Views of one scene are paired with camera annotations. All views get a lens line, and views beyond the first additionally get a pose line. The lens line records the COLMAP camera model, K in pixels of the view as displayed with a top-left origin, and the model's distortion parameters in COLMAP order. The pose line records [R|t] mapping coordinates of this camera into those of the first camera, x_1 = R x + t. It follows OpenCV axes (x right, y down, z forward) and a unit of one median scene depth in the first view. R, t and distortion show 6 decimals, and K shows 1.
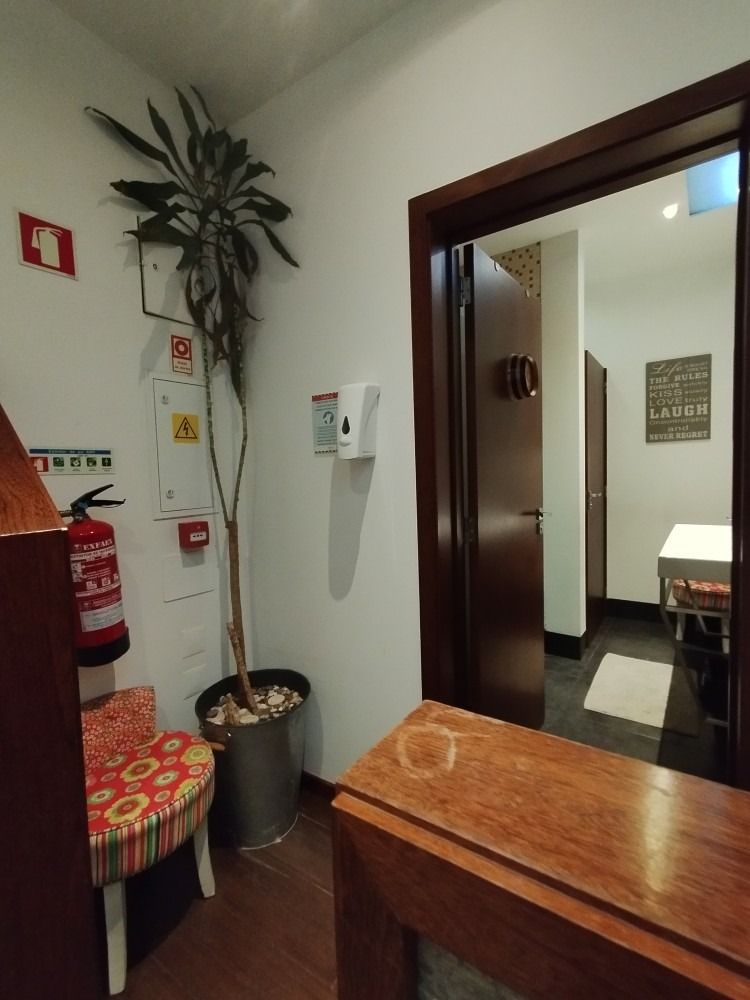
lens RADIAL K [[462.9, 0, 378.6], [0, 462.9, 493.7], [0, 0, 1]] dist [0.000746, 0.005856]
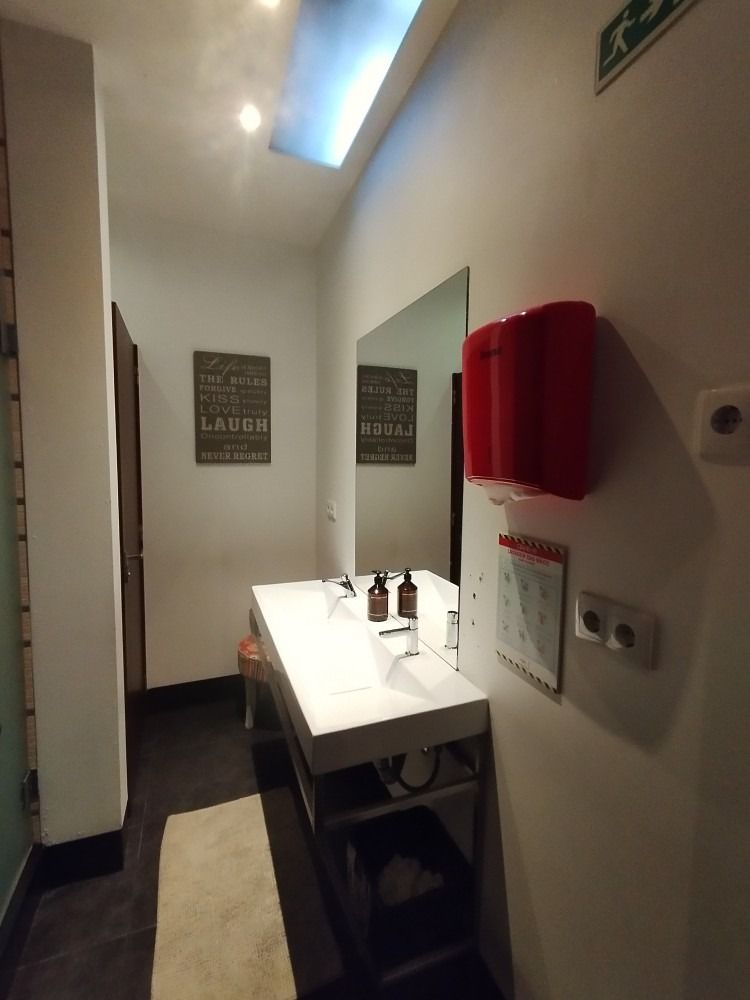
lens RADIAL K [[462.9, 0, 378.6], [0, 462.9, 493.7], [0, 0, 1]] dist [0.000746, 0.005856]
pose [[0.544698, -0.031759, 0.838031, 0.132511], [0.014273, 0.999489, 0.028600, -0.082140], [-0.838511, -0.003617, 0.544873, 0.387329]]
